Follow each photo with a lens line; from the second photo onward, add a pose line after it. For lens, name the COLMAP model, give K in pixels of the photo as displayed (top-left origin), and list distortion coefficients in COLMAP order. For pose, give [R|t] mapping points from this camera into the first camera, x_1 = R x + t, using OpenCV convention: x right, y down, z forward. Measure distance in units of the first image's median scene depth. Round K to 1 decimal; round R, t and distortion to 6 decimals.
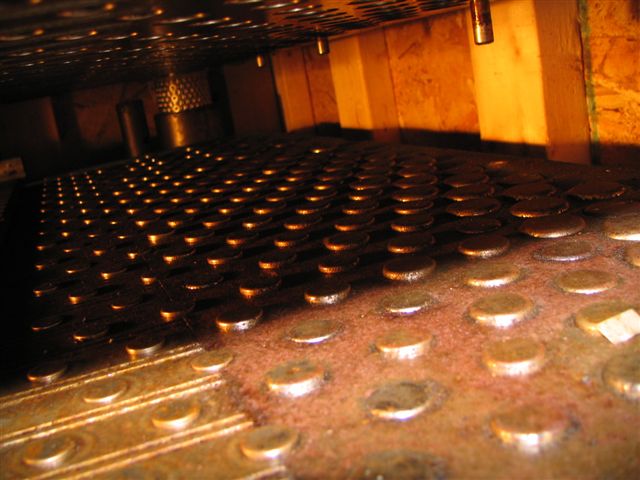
lens RADIAL K [[750.0, 0, 319.3], [0, 750.0, 241.1], [0, 0, 1]] dist [-0.114792, 0.000000]
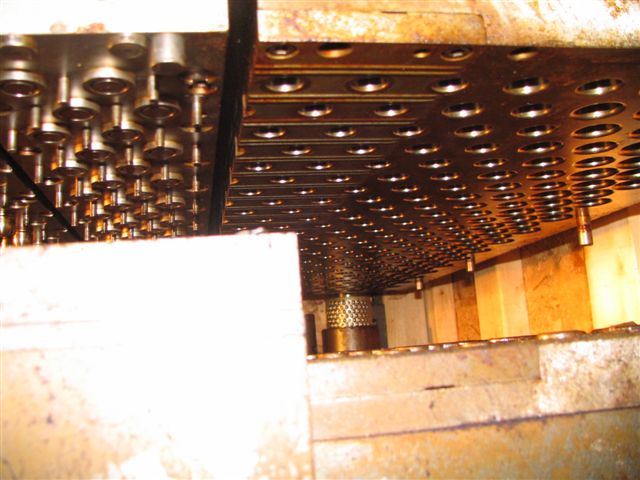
lens RADIAL K [[750.0, 0, 319.1], [0, 750.0, 241.3], [0, 0, 1]] dist [-0.114792, 0.000000]
pose [[0.975679, 0.051770, -0.213002, 0.022631], [-0.124429, 0.930788, -0.343731, 0.135262], [0.180465, 0.361875, 0.914592, -0.173456]]
